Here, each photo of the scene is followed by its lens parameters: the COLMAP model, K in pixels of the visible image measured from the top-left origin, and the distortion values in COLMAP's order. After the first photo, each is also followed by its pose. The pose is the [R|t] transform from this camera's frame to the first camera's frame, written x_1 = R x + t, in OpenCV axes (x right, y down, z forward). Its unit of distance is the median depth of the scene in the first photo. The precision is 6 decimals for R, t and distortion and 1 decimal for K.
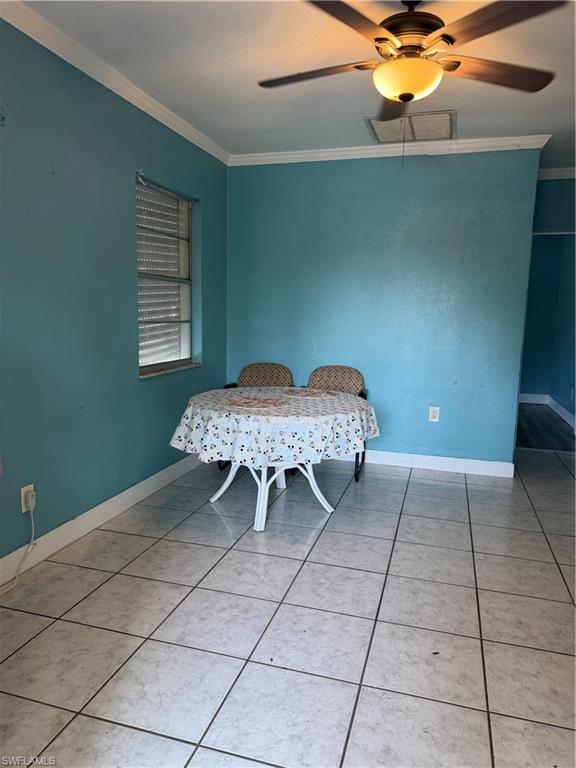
lens RADIAL K [[546.5, 0, 282.5], [0, 546.5, 384.6], [0, 0, 1]] dist [0.049551, -0.060985]
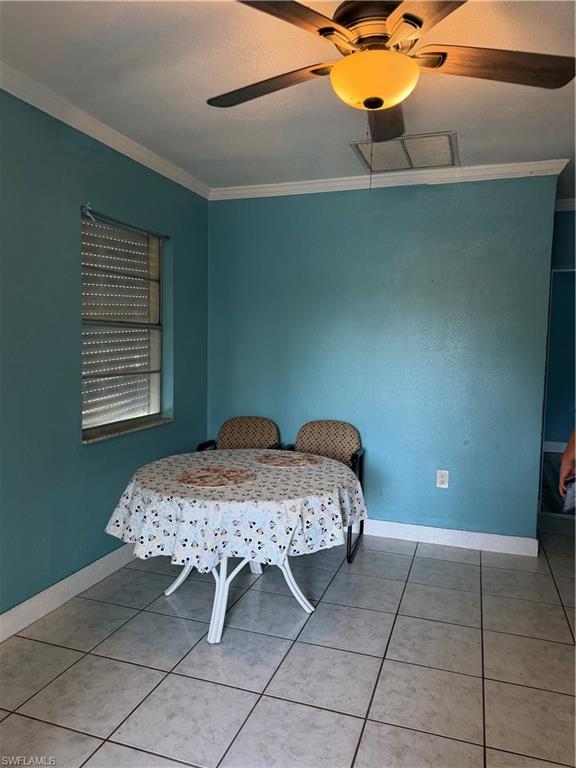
lens RADIAL K [[547.7, 0, 287.0], [0, 547.7, 380.5], [0, 0, 1]] dist [0.032515, -0.061864]
pose [[0.999374, -0.002365, -0.035308, 0.085634], [-0.000070, 0.997629, -0.068815, -0.052579], [0.035387, 0.068775, 0.997004, 0.167437]]
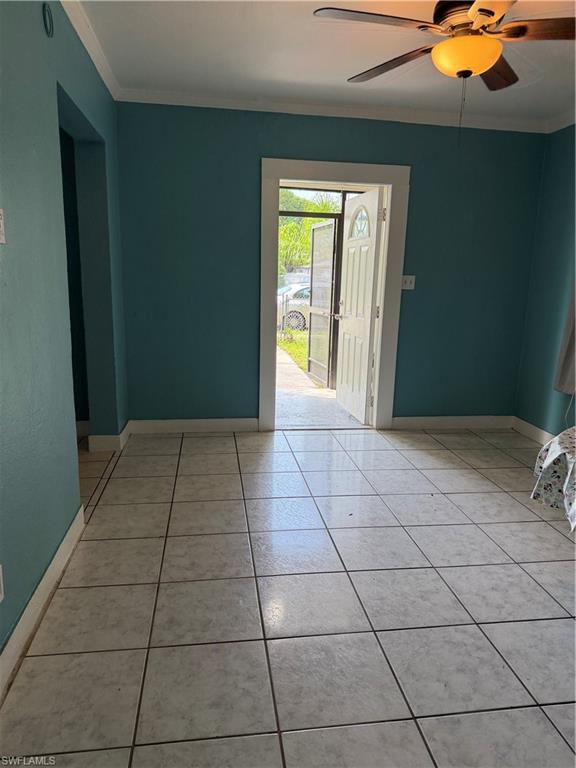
lens RADIAL K [[541.9, 0, 290.3], [0, 541.9, 384.6], [0, 0, 1]] dist [0.091086, -0.116637]
pose [[-0.905463, 0.034782, -0.422997, 0.633401], [-0.110285, 0.943121, 0.313625, -0.176531], [0.409846, 0.330626, -0.850125, 1.259005]]
